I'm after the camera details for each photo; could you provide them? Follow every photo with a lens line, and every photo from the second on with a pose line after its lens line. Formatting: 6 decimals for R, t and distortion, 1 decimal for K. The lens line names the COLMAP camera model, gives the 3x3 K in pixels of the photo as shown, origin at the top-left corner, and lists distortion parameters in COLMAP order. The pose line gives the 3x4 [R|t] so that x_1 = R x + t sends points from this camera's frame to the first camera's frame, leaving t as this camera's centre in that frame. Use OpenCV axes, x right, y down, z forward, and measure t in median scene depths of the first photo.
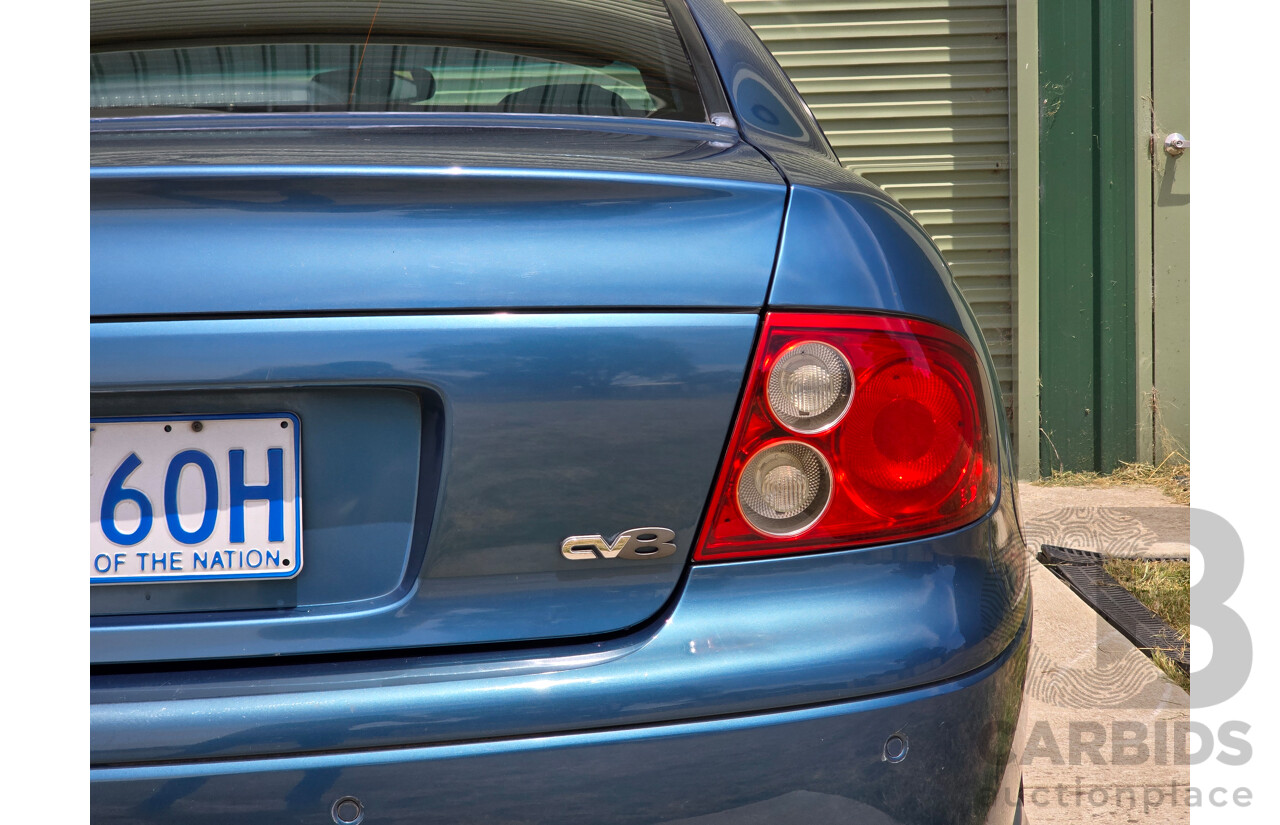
lens RADIAL K [[2054.4, 0, 640.0], [0, 2054.4, 412.5], [0, 0, 1]] dist [-0.155665, 0.107963]
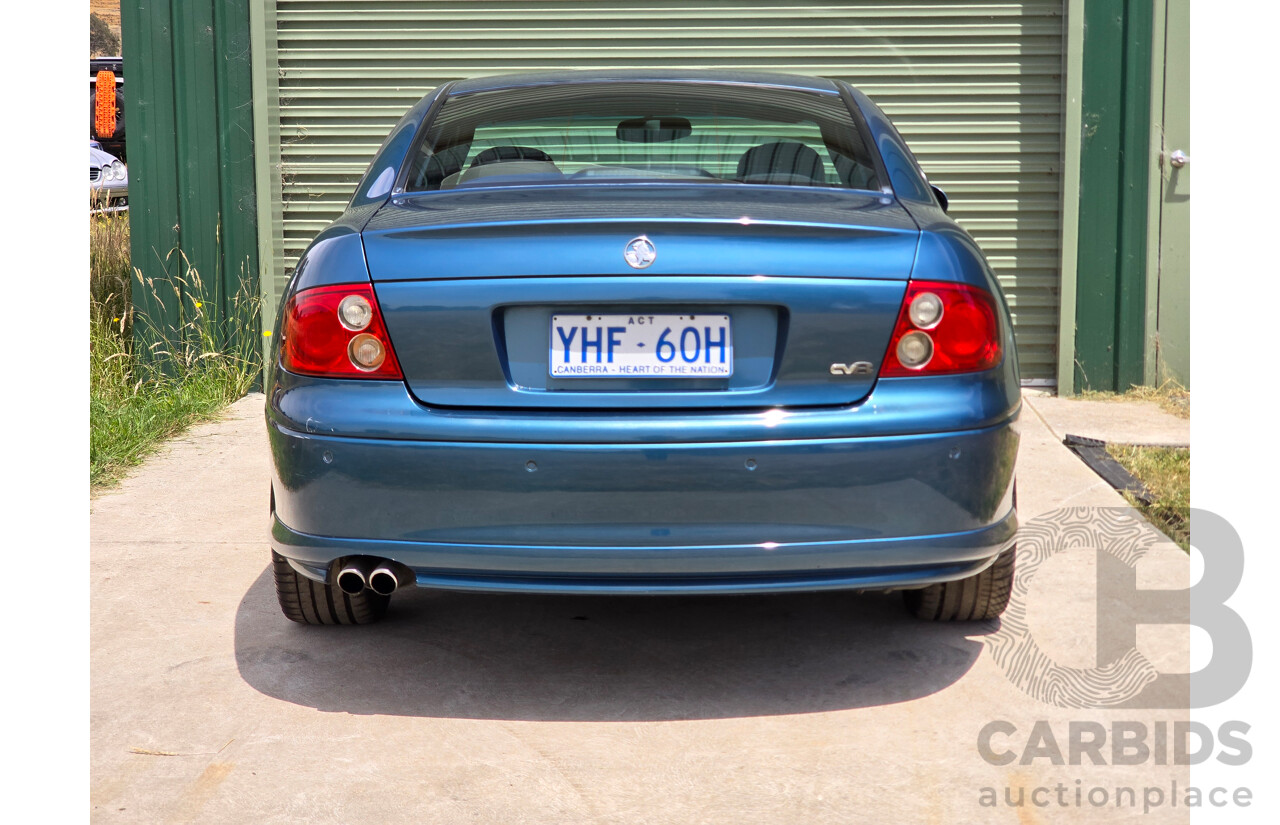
lens RADIAL K [[1968.9, 0, 640.0], [0, 1968.9, 412.5], [0, 0, 1]] dist [-0.117233, -0.031151]
pose [[0.998430, 0.030071, -0.047249, -0.047999], [-0.028674, 0.999139, 0.029972, 0.016104], [0.048109, -0.028570, 0.998433, -0.457674]]
